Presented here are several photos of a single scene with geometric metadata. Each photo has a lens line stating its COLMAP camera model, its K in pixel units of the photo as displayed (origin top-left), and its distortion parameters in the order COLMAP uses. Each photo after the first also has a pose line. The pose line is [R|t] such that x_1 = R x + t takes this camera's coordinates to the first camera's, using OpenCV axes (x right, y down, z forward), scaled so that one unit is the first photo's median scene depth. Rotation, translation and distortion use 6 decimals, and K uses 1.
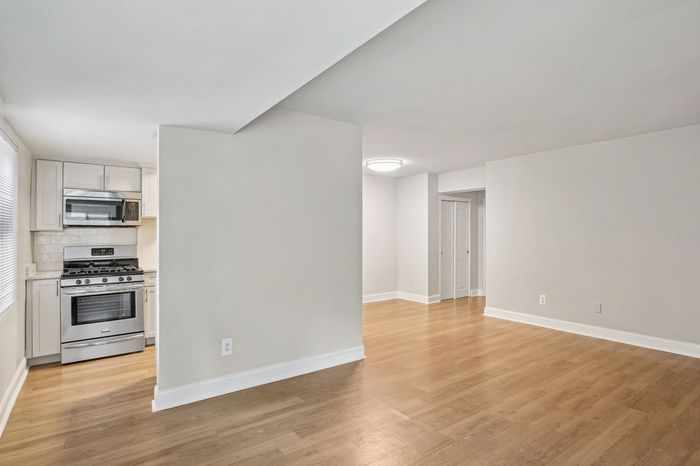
lens RADIAL K [[367.1, 0, 360.0], [0, 367.1, 232.3], [0, 0, 1]] dist [-0.000408, 0.000003]
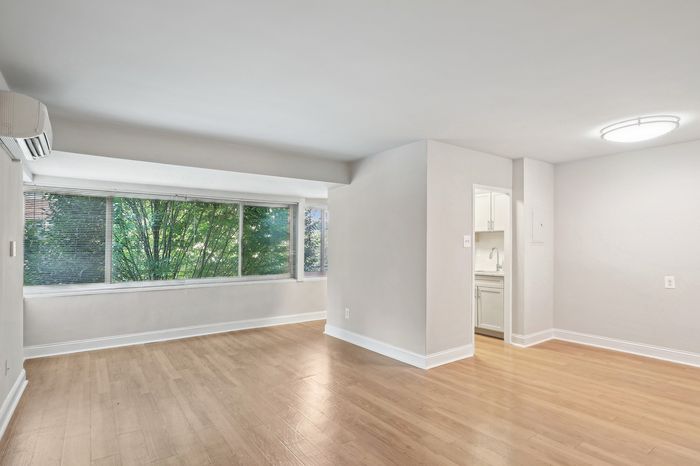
lens RADIAL K [[367.1, 0, 360.0], [0, 367.1, 232.3], [0, 0, 1]] dist [-0.000408, 0.000003]
pose [[0.012321, -0.041777, -0.999051, 1.058628], [-0.007389, 0.999096, -0.041870, 0.010539], [0.999897, 0.007898, 0.012001, 0.826963]]
